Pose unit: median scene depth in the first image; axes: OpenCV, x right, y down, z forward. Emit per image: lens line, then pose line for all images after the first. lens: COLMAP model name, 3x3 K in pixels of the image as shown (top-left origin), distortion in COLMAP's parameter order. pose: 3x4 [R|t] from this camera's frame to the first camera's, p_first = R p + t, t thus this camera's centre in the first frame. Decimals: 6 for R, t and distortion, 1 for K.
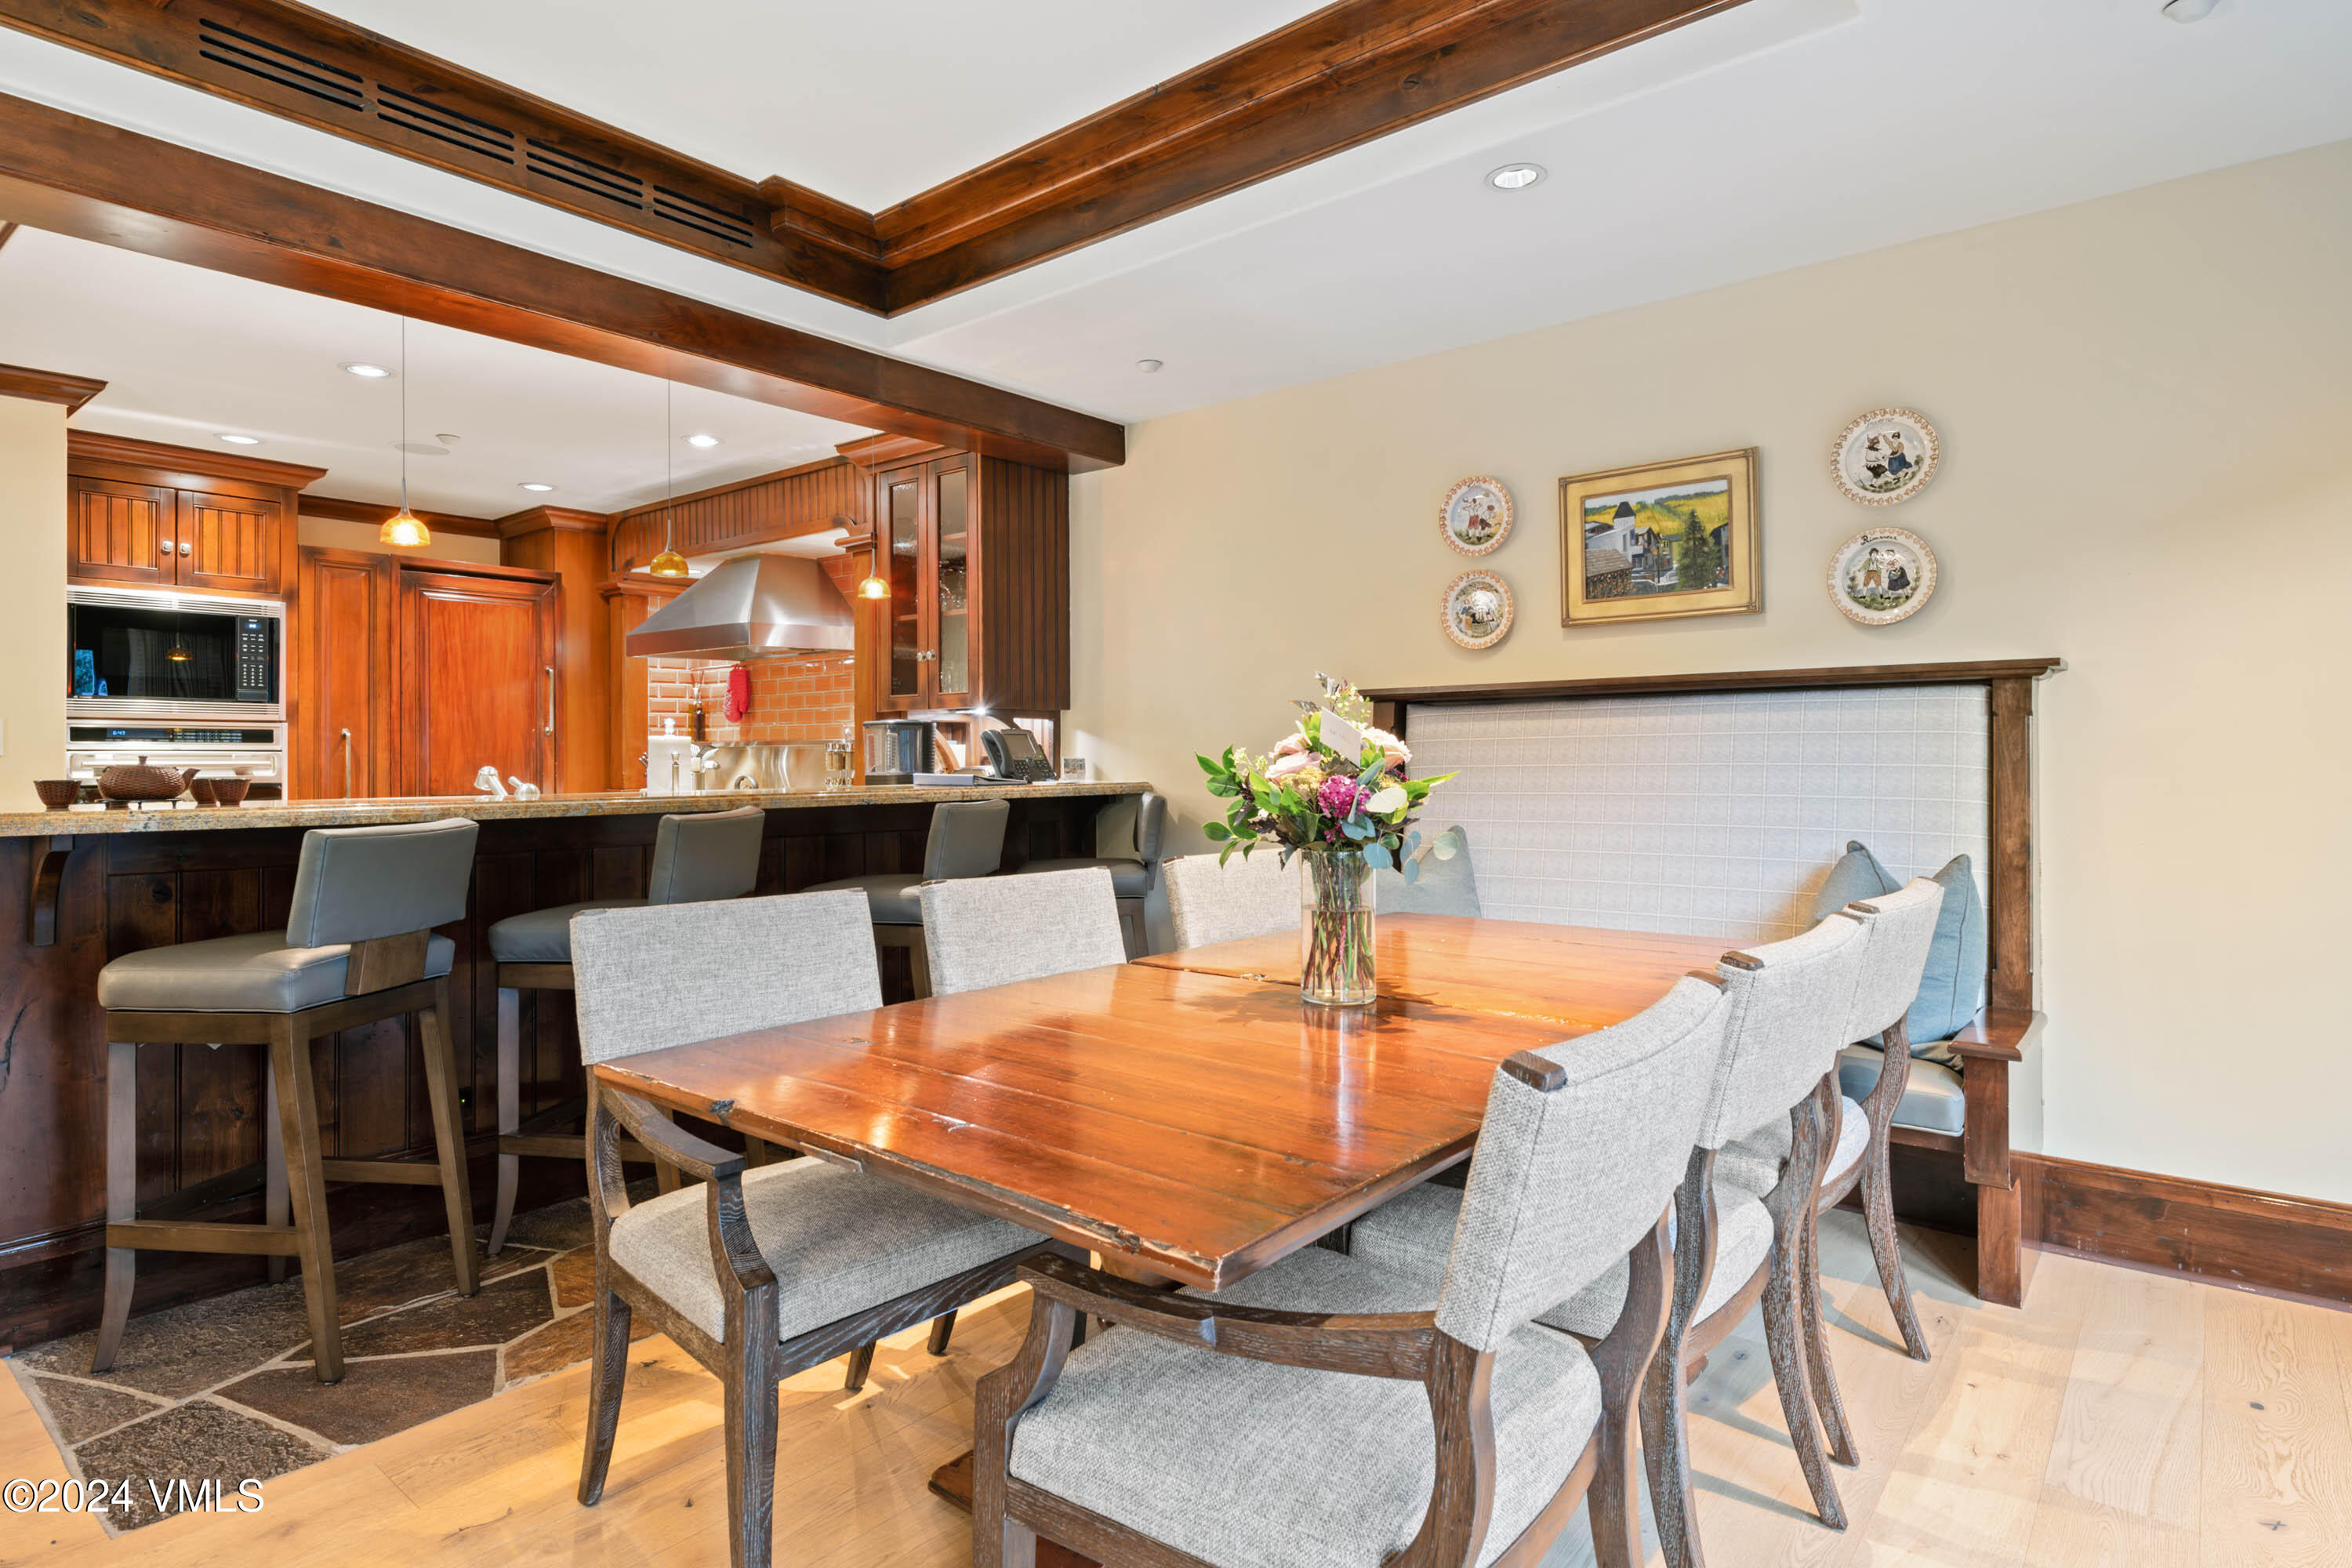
lens RADIAL K [[1239.1, 0, 1182.4], [0, 1239.1, 766.2], [0, 0, 1]] dist [-0.003712, -0.001283]
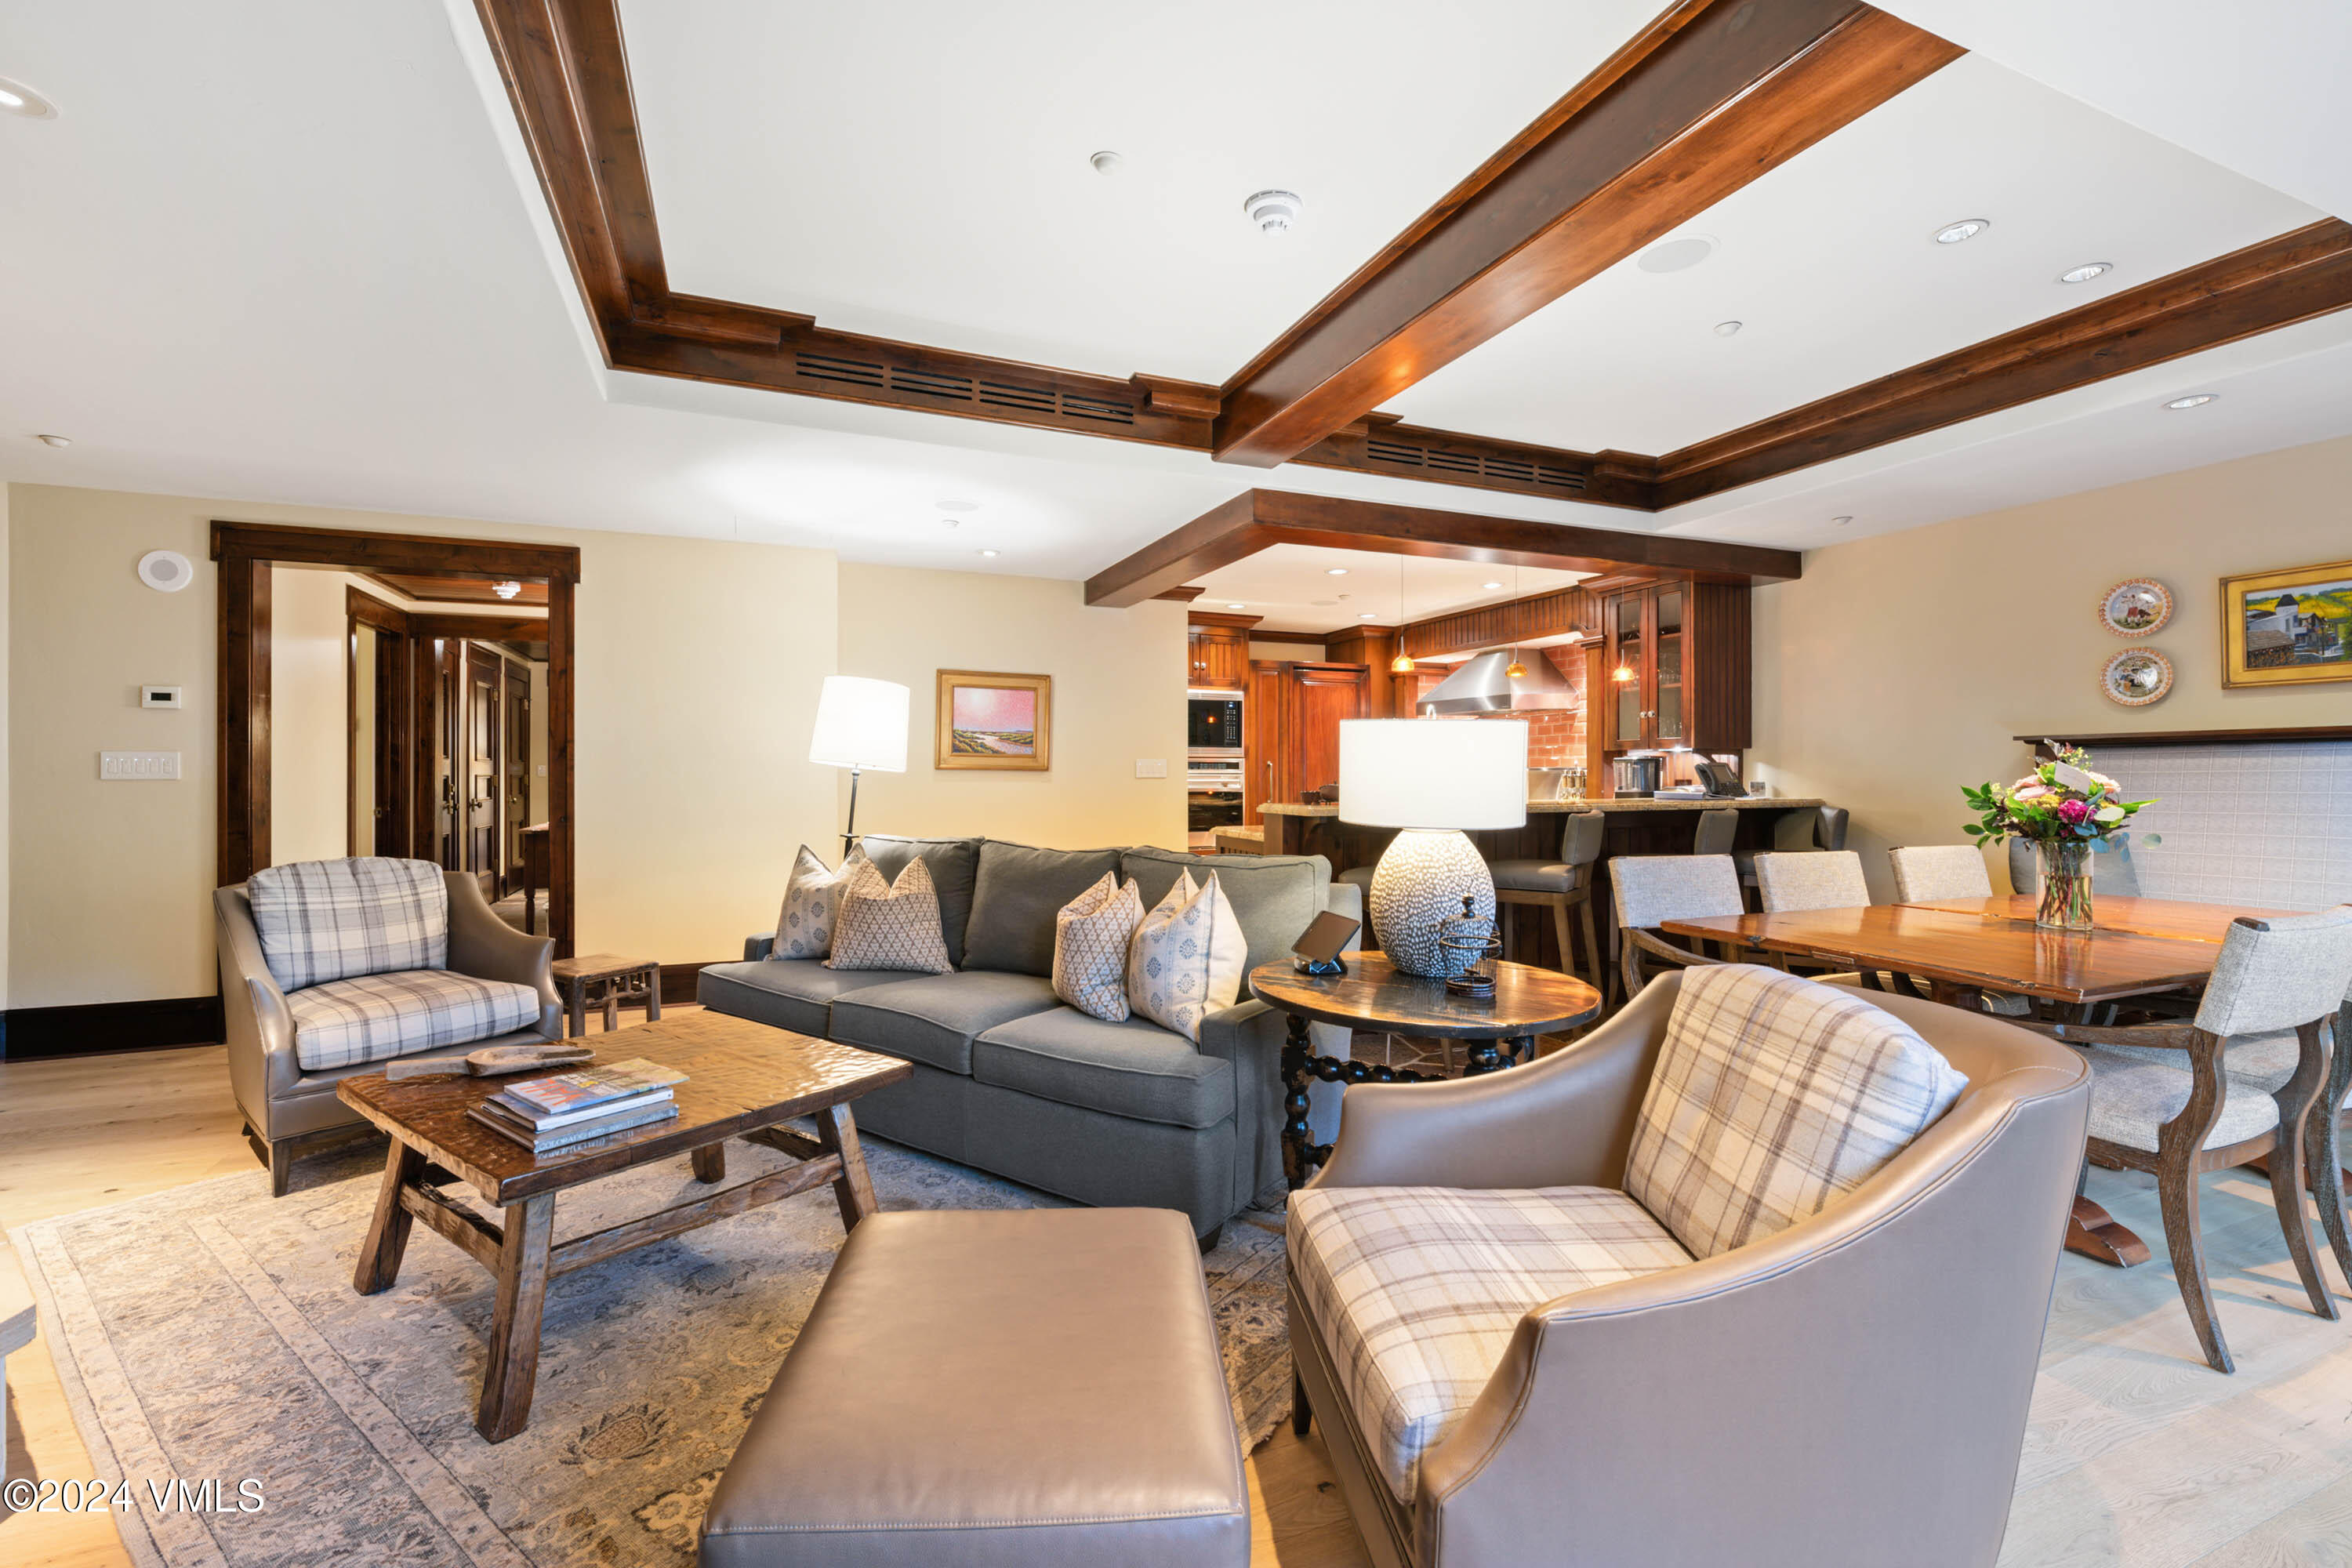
lens RADIAL K [[988.7, 0, 1160.8], [0, 988.7, 777.7], [0, 0, 1]] dist [-0.012539, -0.001331]
pose [[0.873455, 0.006879, -0.486857, -0.186769], [-0.007983, 0.999968, -0.000193, -0.007523], [0.486840, 0.004055, 0.873482, -0.483775]]
